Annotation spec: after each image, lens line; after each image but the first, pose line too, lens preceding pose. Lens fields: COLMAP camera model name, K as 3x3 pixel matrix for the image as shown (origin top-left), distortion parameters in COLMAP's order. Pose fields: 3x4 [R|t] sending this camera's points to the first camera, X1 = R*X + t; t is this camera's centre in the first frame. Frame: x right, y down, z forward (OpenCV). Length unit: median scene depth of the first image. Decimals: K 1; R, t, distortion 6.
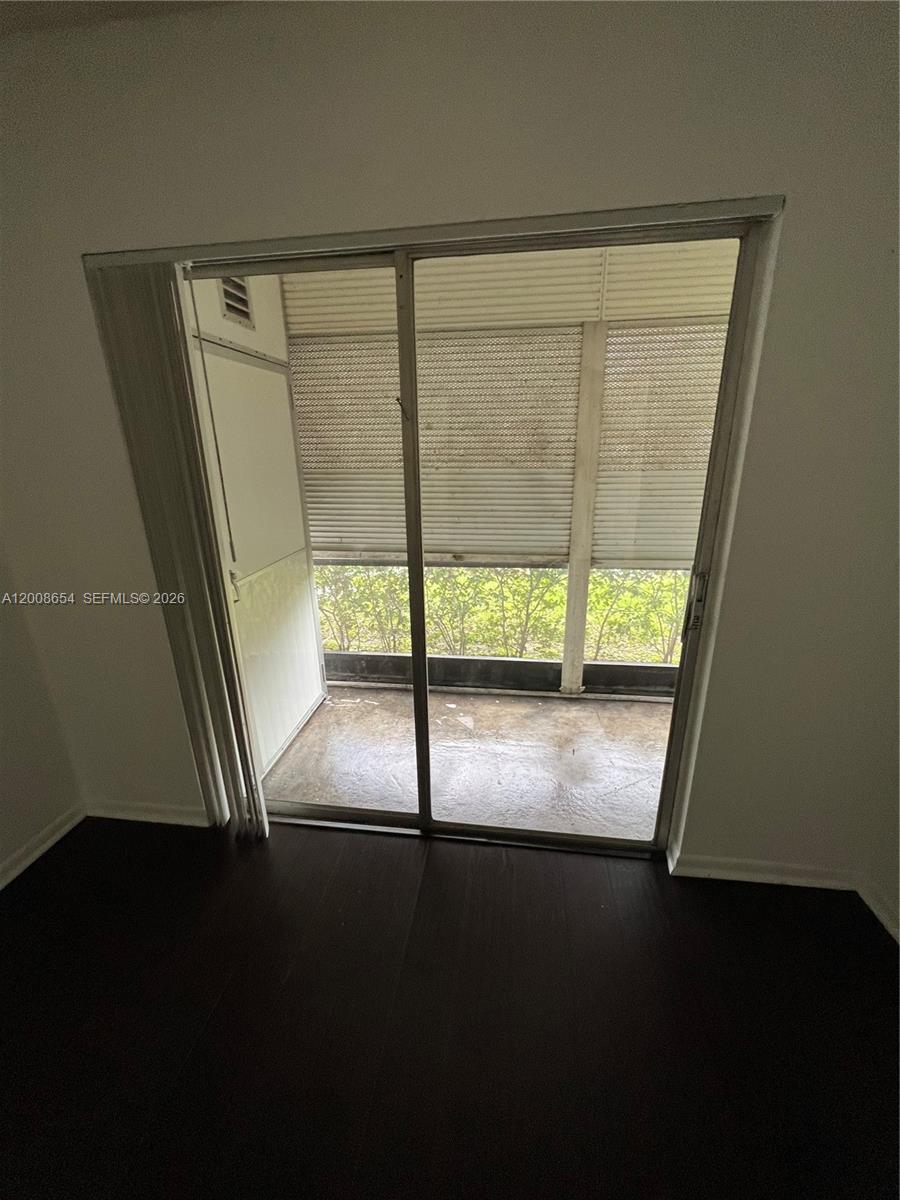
lens RADIAL K [[480.0, 0, 450.0], [0, 480.0, 600.0], [0, 0, 1]] dist [0.000948, 0.000349]
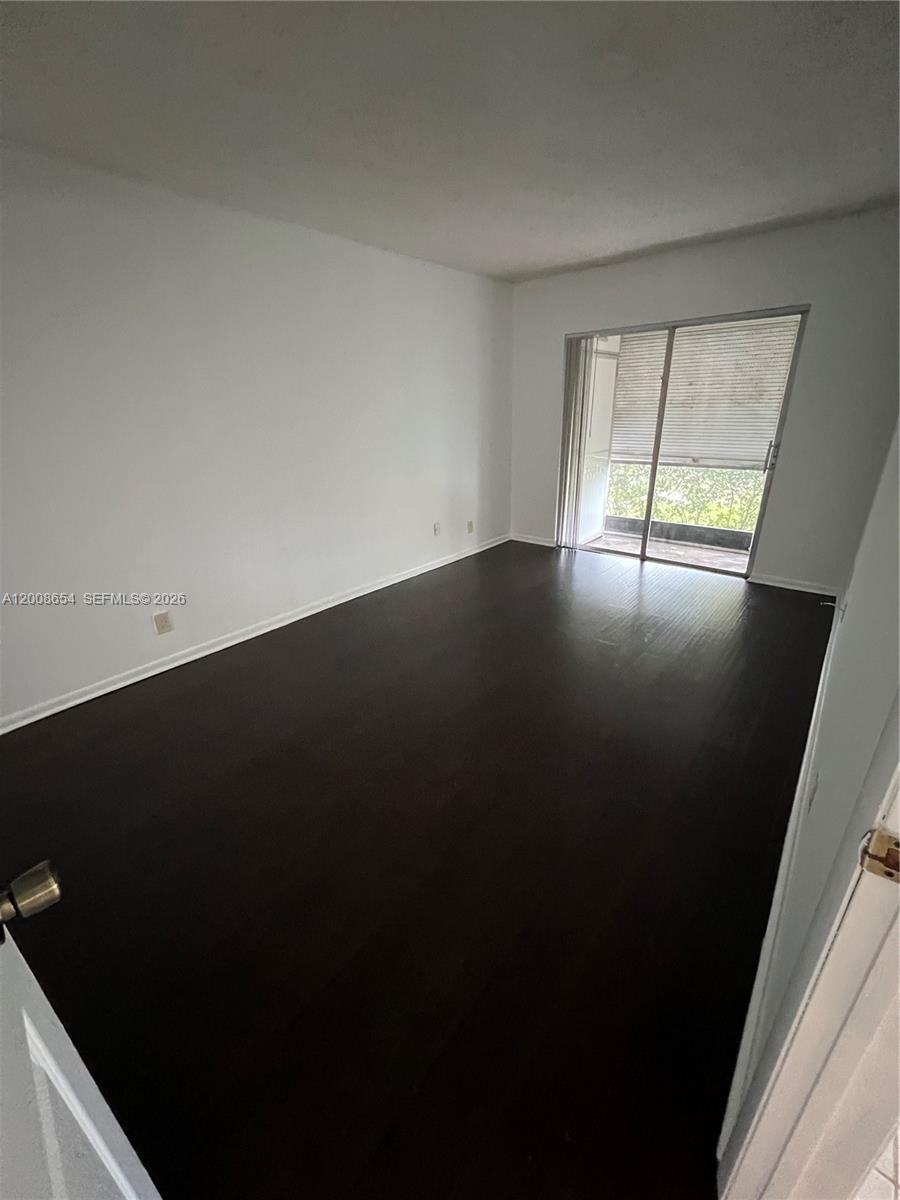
lens RADIAL K [[480.0, 0, 450.0], [0, 480.0, 600.0], [0, 0, 1]] dist [0.000948, 0.000349]
pose [[0.843397, 0.196900, -0.499912, 0.240901], [-0.152617, 0.979899, 0.128473, 0.324239], [0.515160, -0.032058, 0.856494, -0.986695]]
